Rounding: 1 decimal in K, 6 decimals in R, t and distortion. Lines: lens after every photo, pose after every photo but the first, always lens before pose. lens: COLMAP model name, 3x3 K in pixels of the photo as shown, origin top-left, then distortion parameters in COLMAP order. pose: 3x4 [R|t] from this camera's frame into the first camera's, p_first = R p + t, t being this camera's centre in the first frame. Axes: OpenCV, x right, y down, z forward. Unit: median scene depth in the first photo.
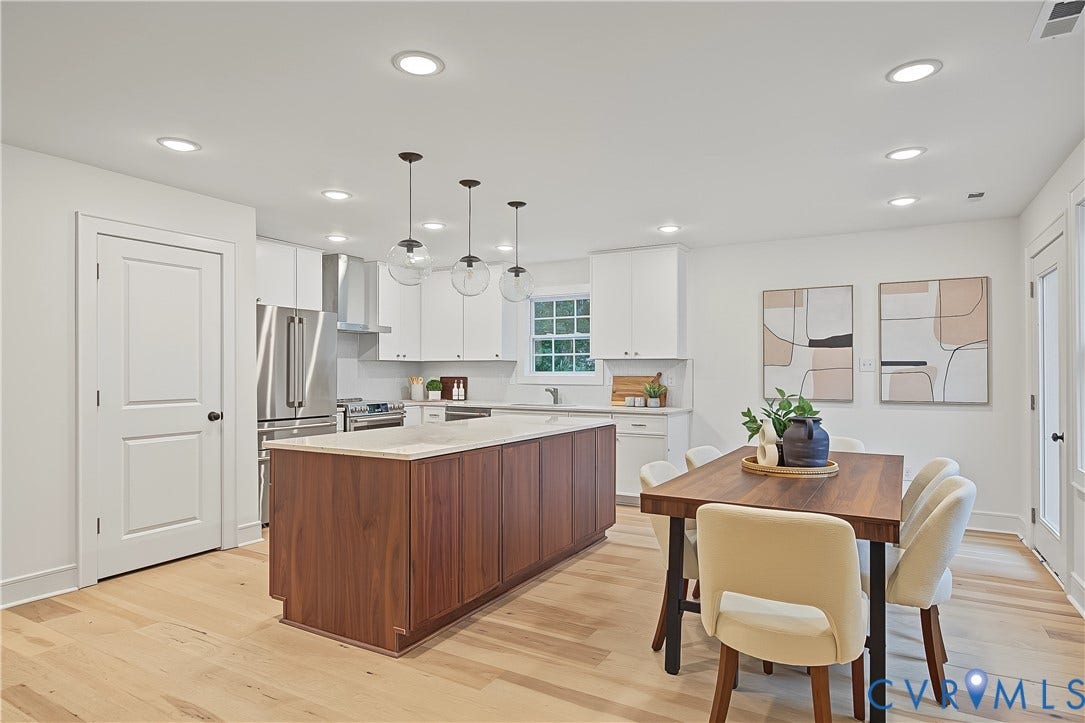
lens RADIAL K [[636.5, 0, 550.5], [0, 636.5, 367.0], [0, 0, 1]] dist [-0.016455, 0.006719]
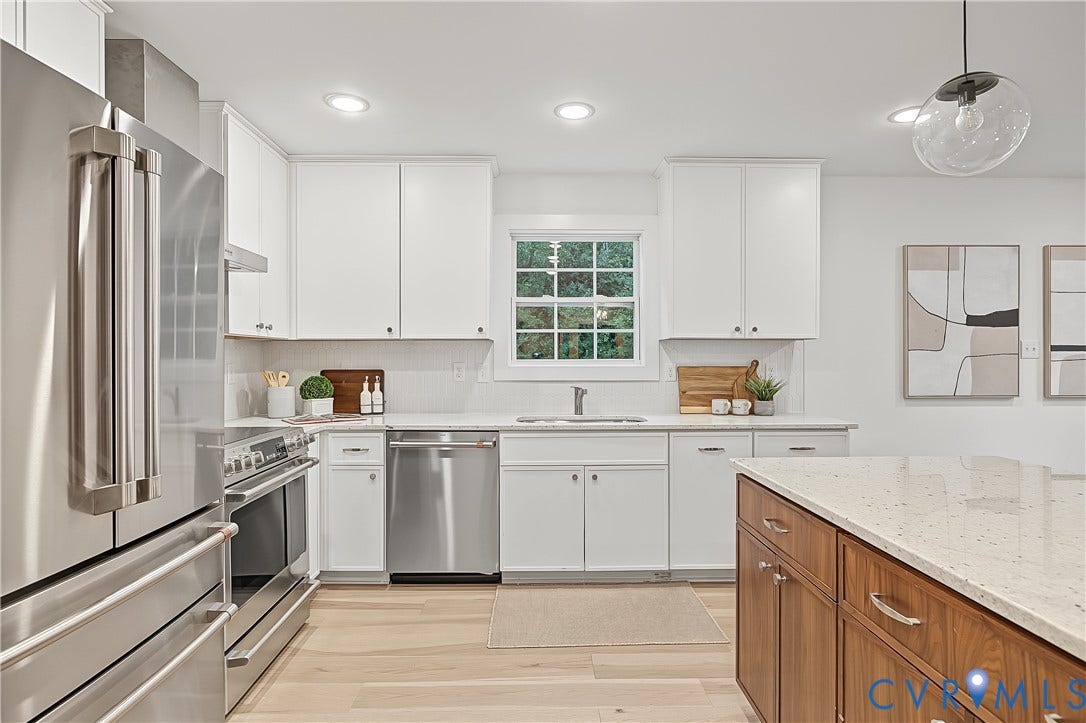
lens RADIAL K [[559.4, 0, 536.6], [0, 559.4, 357.8], [0, 0, 1]] dist [-0.012810, 0.002782]
pose [[0.856691, 0.000879, 0.515830, -0.364890], [-0.000983, 1.000000, -0.000073, 0.007123], [-0.515830, -0.000445, 0.856691, 0.726483]]
